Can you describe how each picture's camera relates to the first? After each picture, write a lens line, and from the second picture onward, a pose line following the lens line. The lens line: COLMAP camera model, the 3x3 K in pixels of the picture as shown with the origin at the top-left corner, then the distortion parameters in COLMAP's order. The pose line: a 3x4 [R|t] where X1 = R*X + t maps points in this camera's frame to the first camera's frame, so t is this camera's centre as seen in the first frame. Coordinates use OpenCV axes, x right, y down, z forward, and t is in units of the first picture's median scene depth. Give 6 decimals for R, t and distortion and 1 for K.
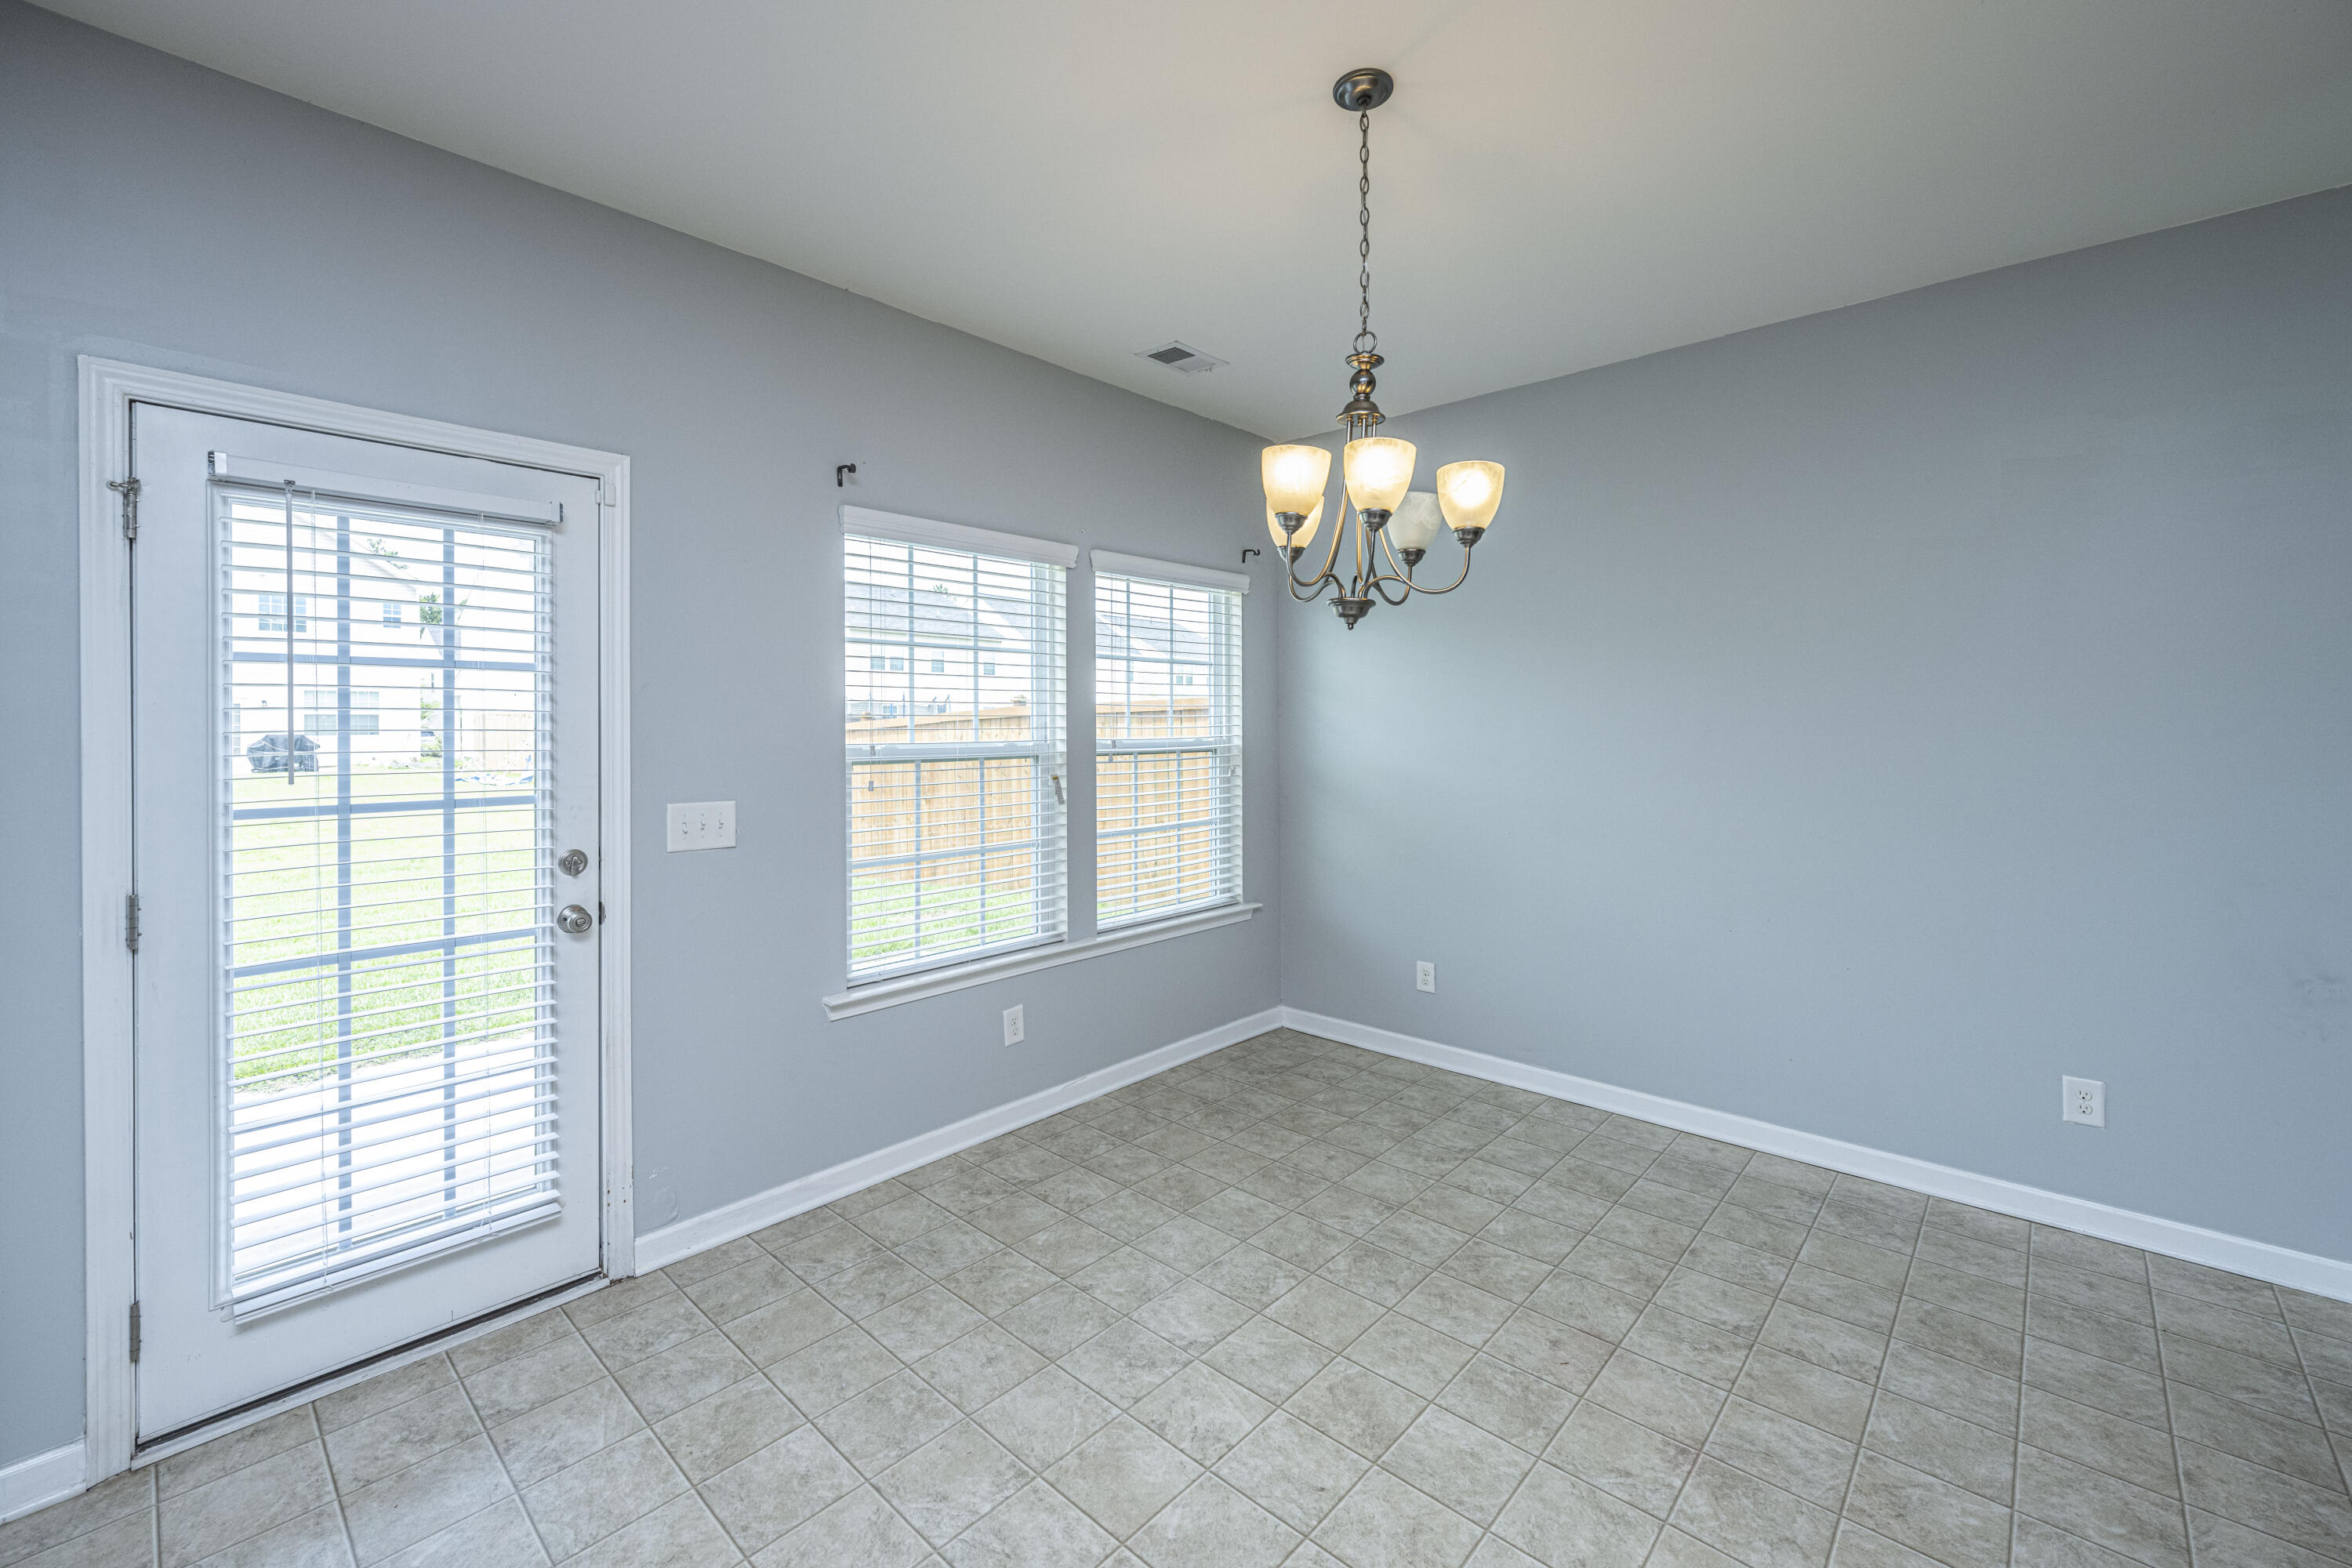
lens RADIAL K [[973.6, 0, 1179.0], [0, 973.6, 736.7], [0, 0, 1]] dist [-0.002995, 0.002696]
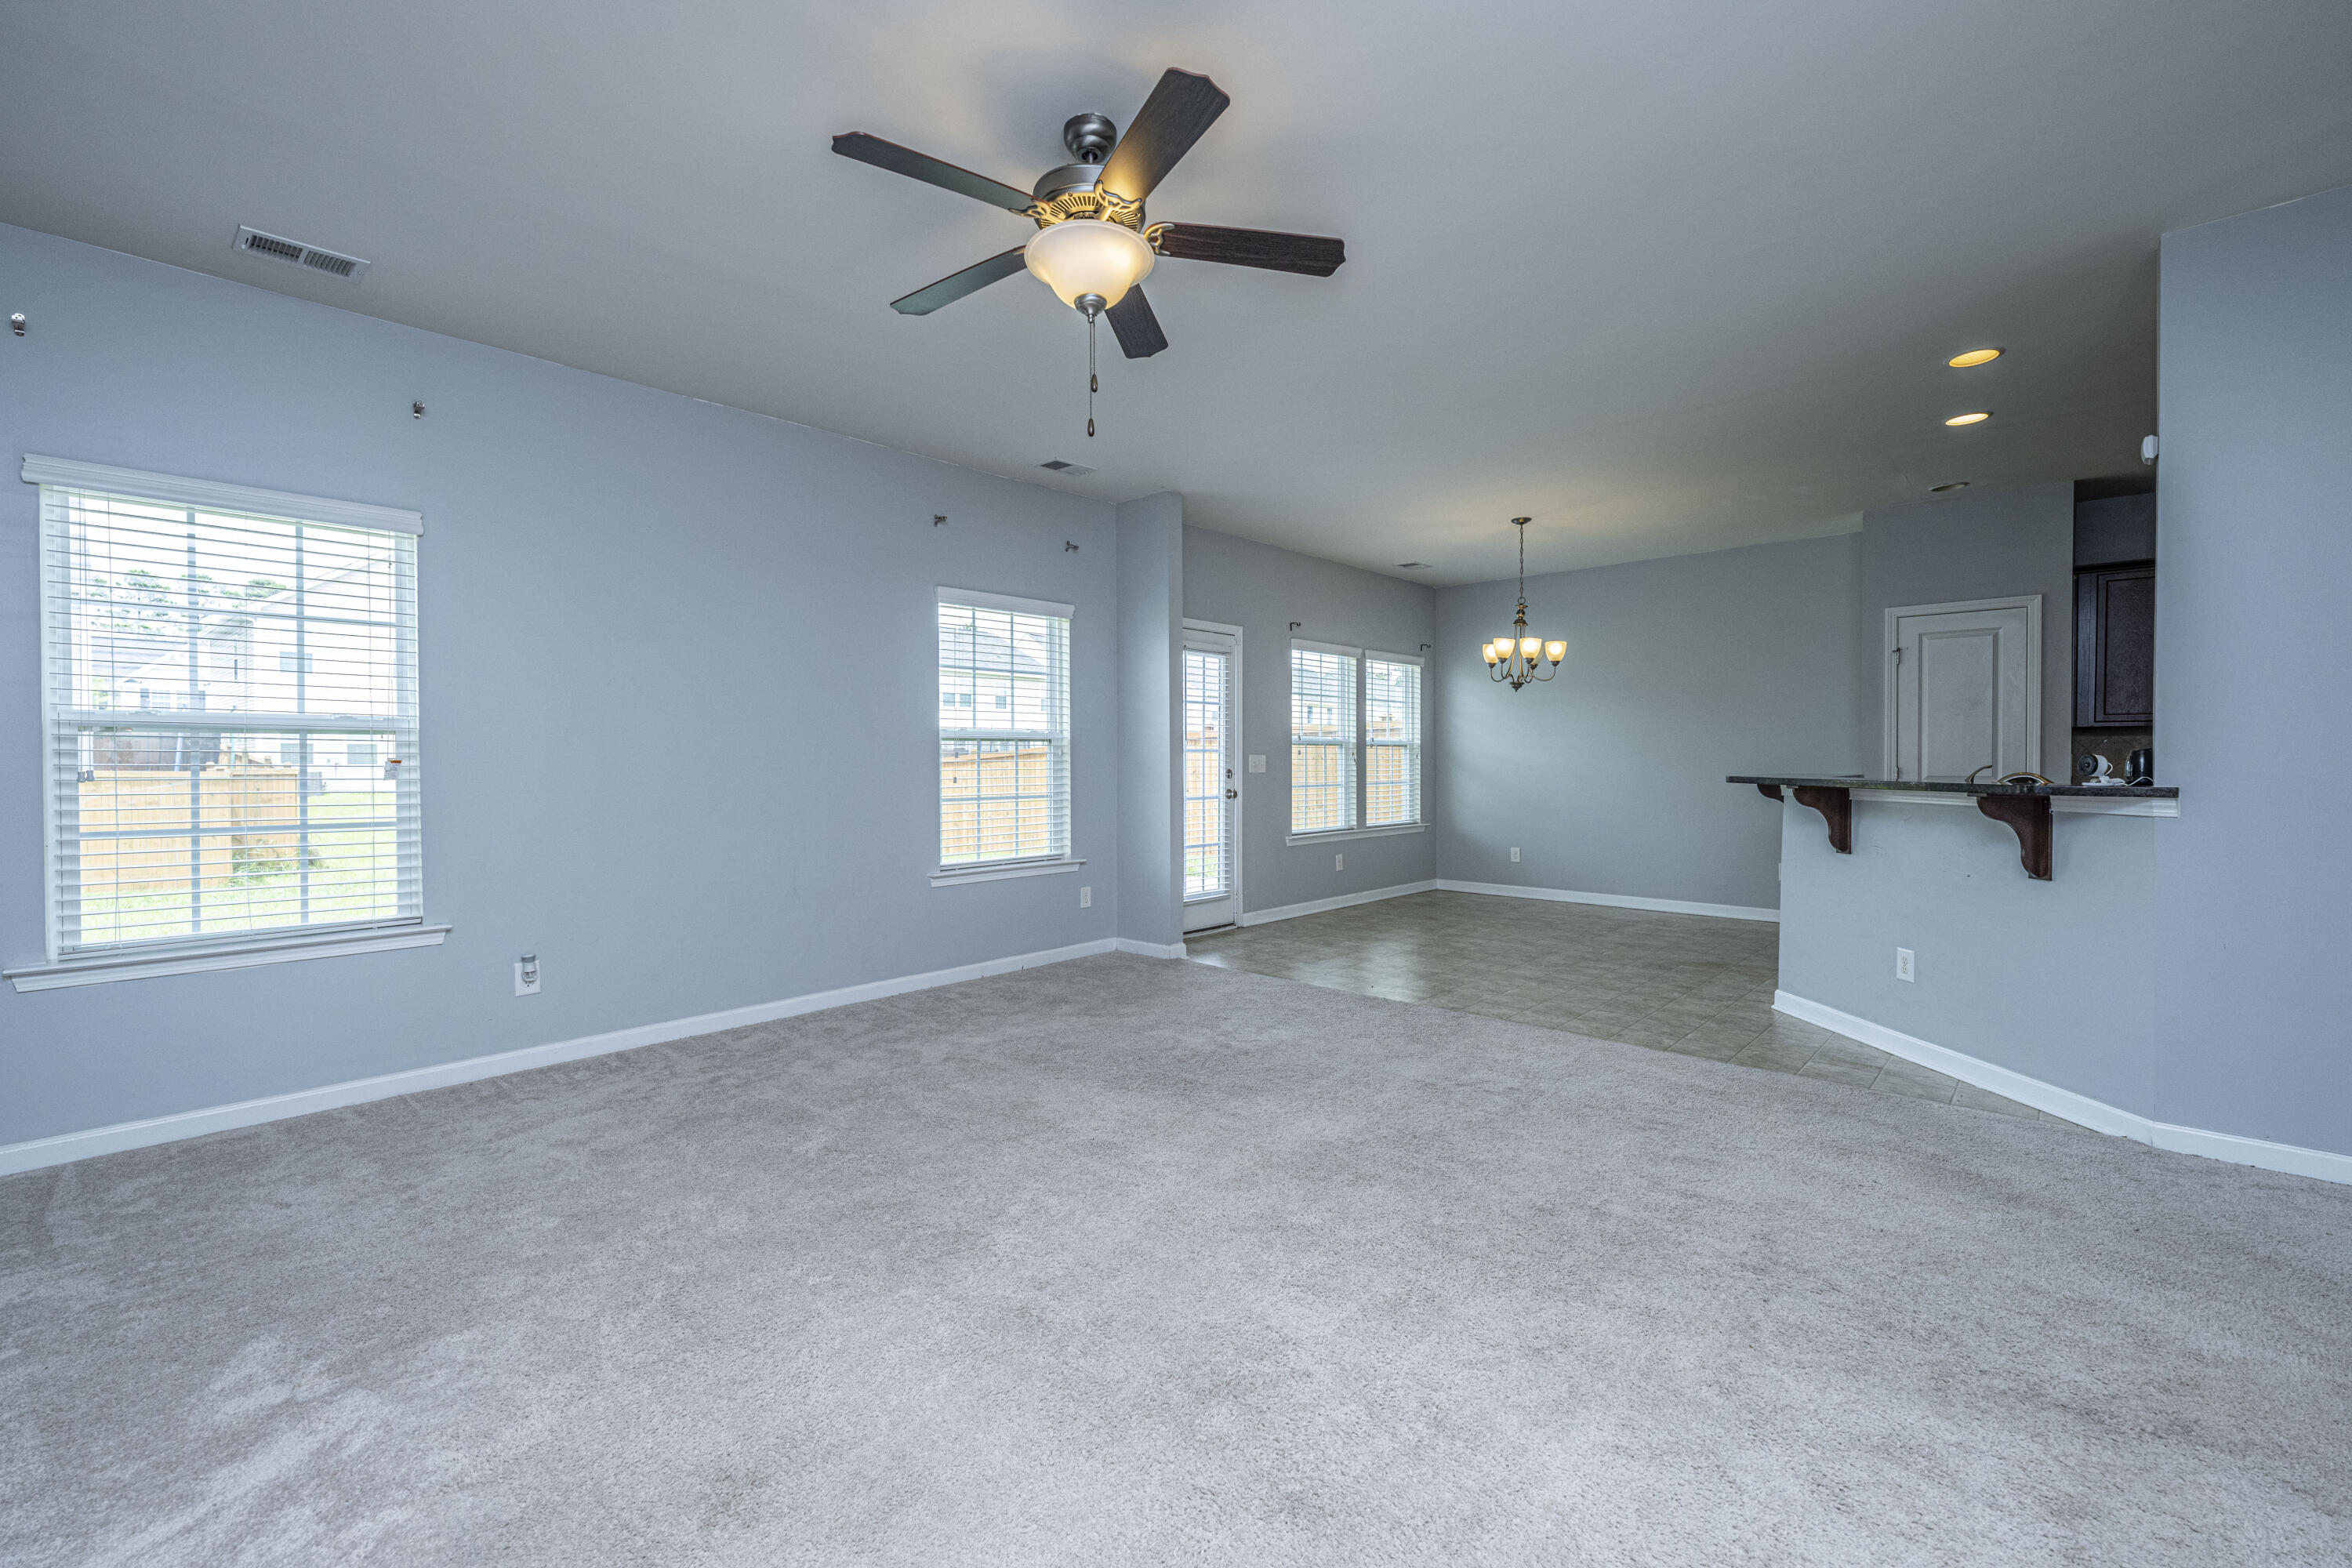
lens RADIAL K [[1004.1, 0, 1193.4], [0, 1004.1, 772.8], [0, 0, 1]] dist [-0.002283, 0.000117]
pose [[0.999914, 0.004304, 0.012355, -0.616642], [-0.004306, 0.999991, 0.000188, 0.103434], [-0.012354, -0.000242, 0.999924, -1.512627]]
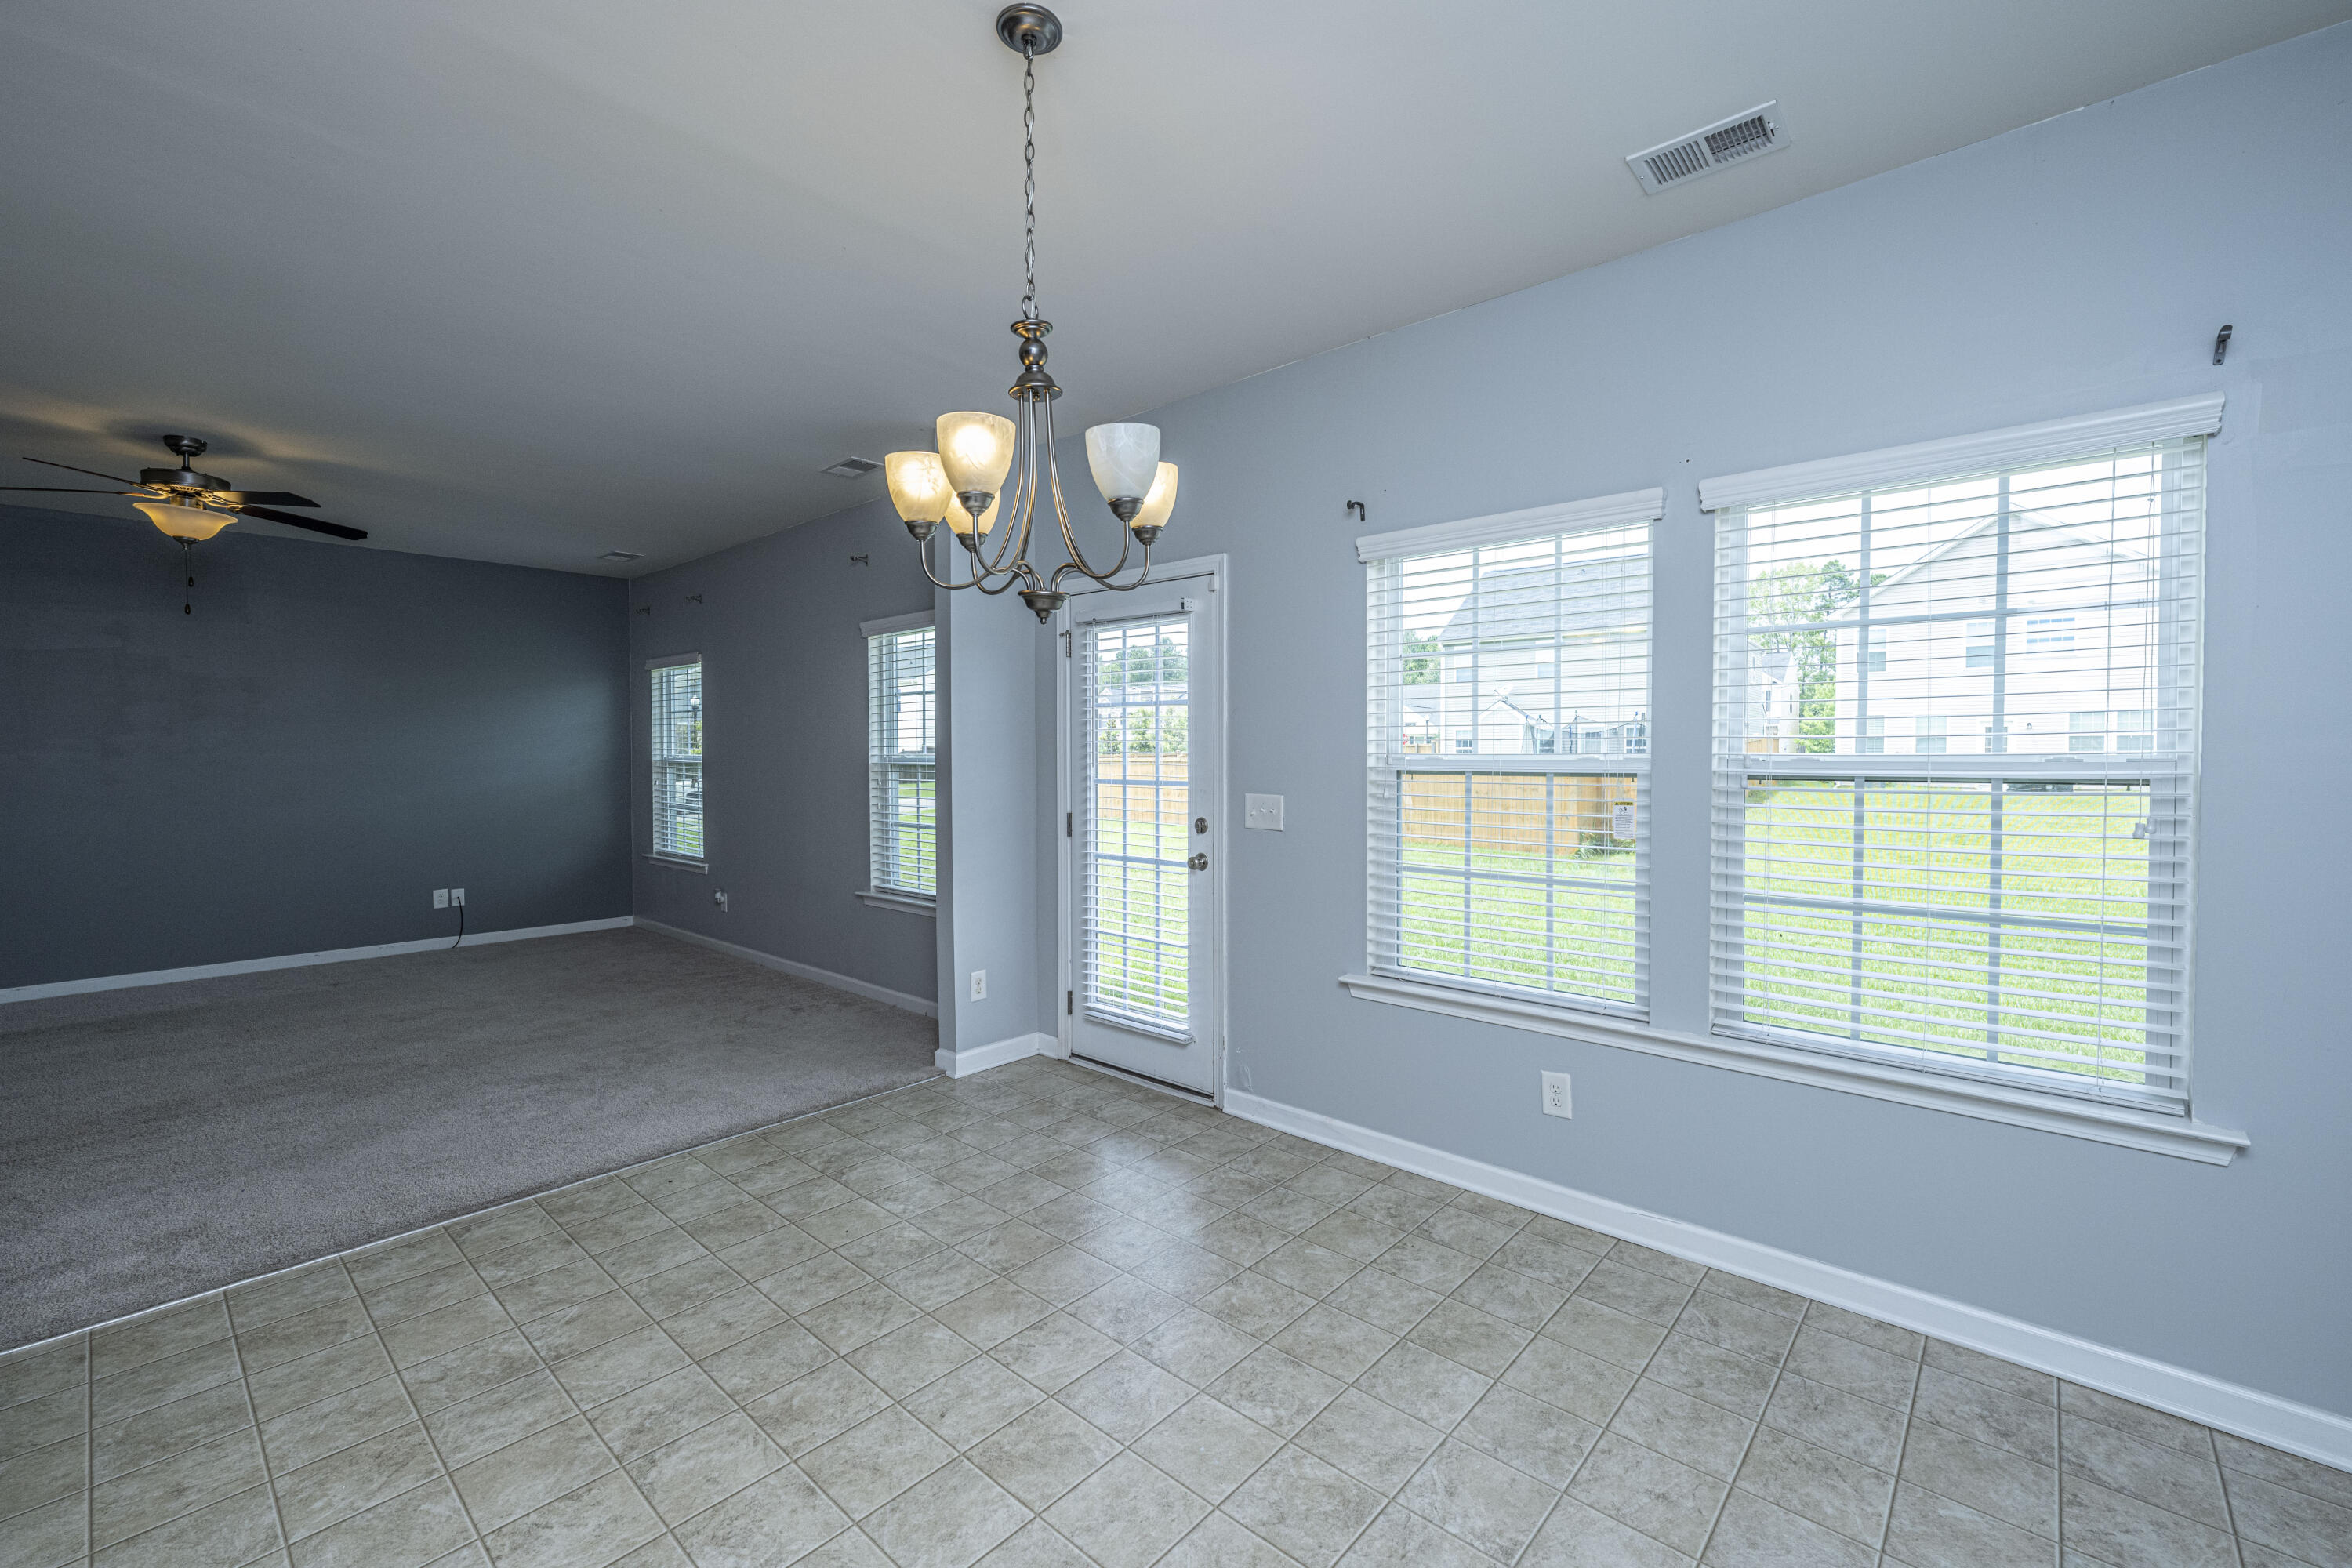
lens RADIAL K [[973.6, 0, 1165.6], [0, 973.6, 774.5], [0, 0, 1]] dist [-0.002995, 0.002696]
pose [[0.002331, 0.024360, -0.999701, 0.754862], [-0.015299, 0.999587, 0.024322, 0.009321], [0.999880, 0.015238, 0.002703, 0.757893]]
